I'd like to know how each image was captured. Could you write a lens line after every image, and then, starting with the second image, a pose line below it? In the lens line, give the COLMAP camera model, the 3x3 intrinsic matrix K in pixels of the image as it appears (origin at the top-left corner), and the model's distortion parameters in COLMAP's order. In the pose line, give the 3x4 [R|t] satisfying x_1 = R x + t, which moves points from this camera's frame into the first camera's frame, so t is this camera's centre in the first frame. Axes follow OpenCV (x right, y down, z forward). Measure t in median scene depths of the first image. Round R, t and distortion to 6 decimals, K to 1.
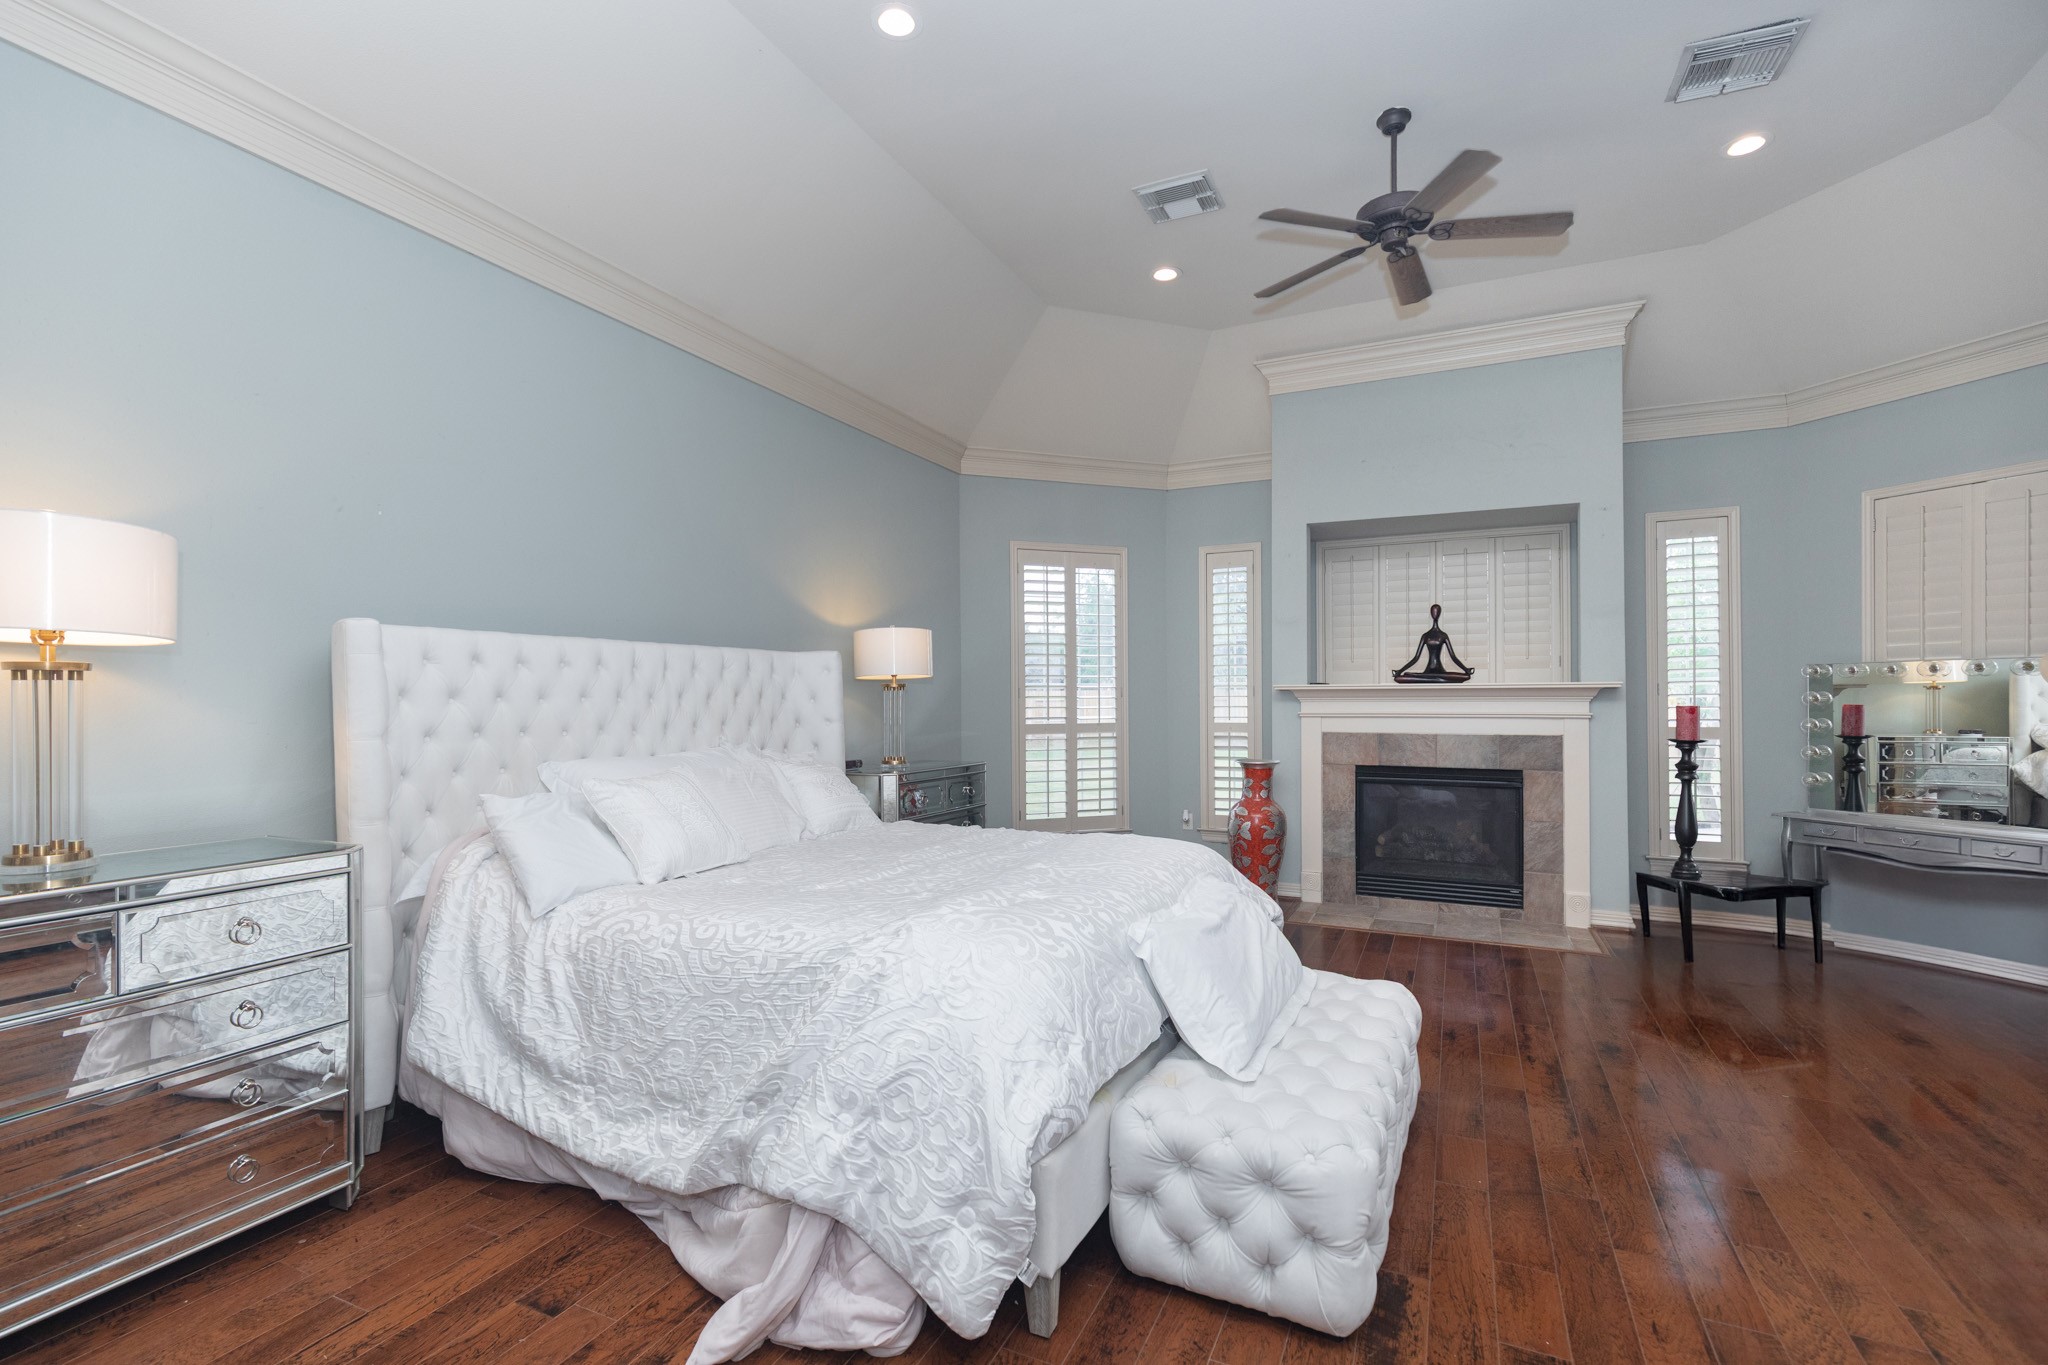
lens RADIAL K [[933.1, 0, 1021.4], [0, 933.1, 687.4], [0, 0, 1]] dist [0.004421, 0.000710]
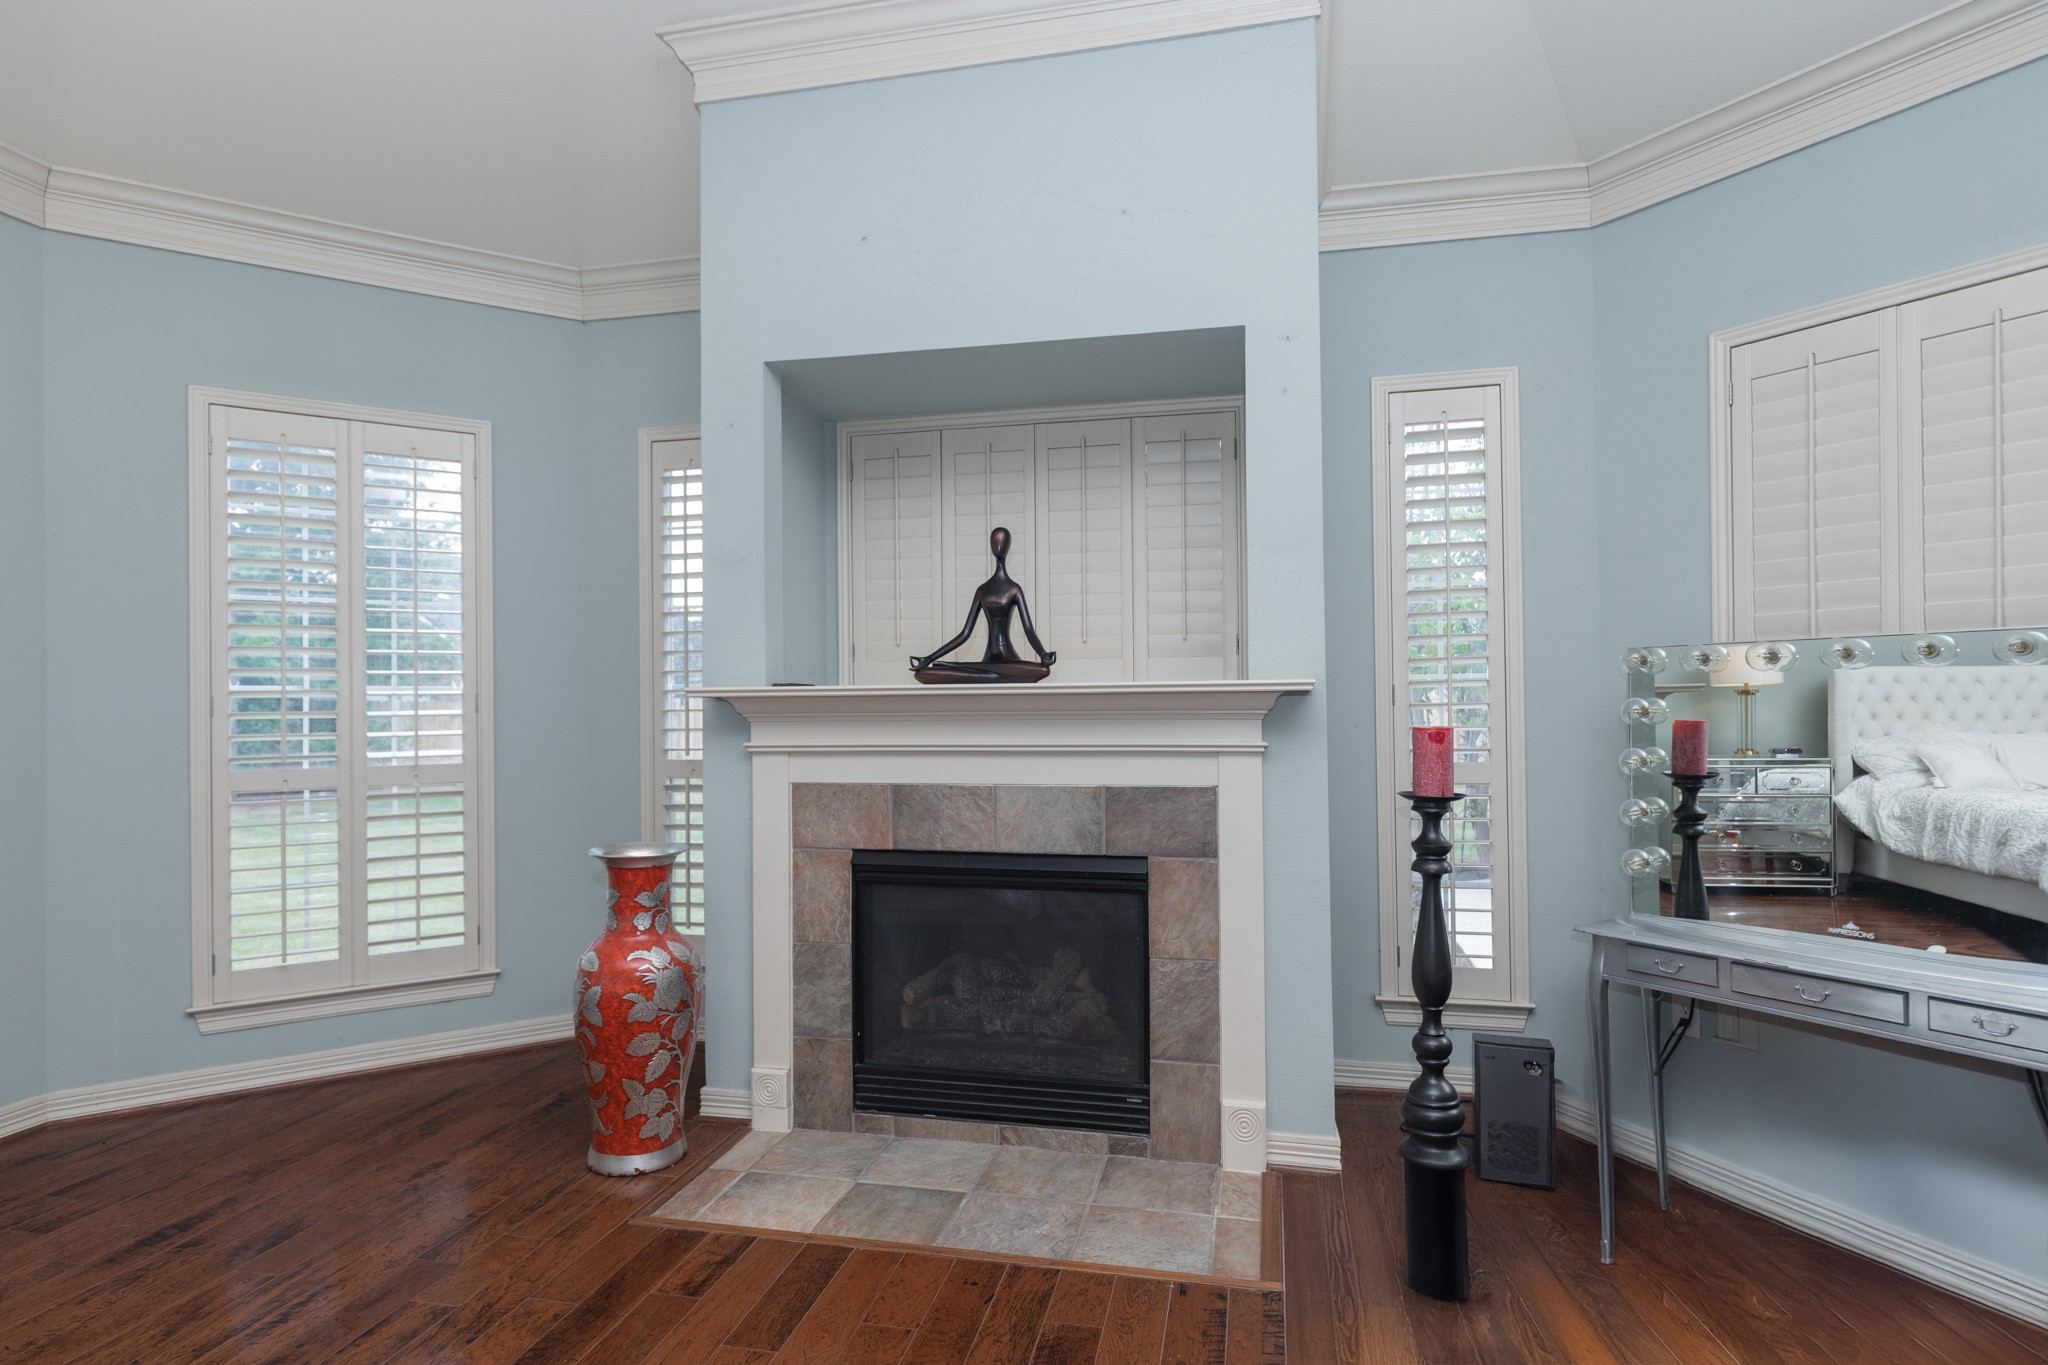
lens RADIAL K [[1125.5, 0, 1020.4], [0, 1125.5, 688.3], [0, 0, 1]] dist [0.014265, -0.000968]
pose [[0.969439, -0.001966, 0.245324, 0.315492], [0.003065, 0.999987, -0.004098, 0.000496], [-0.245312, 0.004725, 0.969433, 0.421525]]
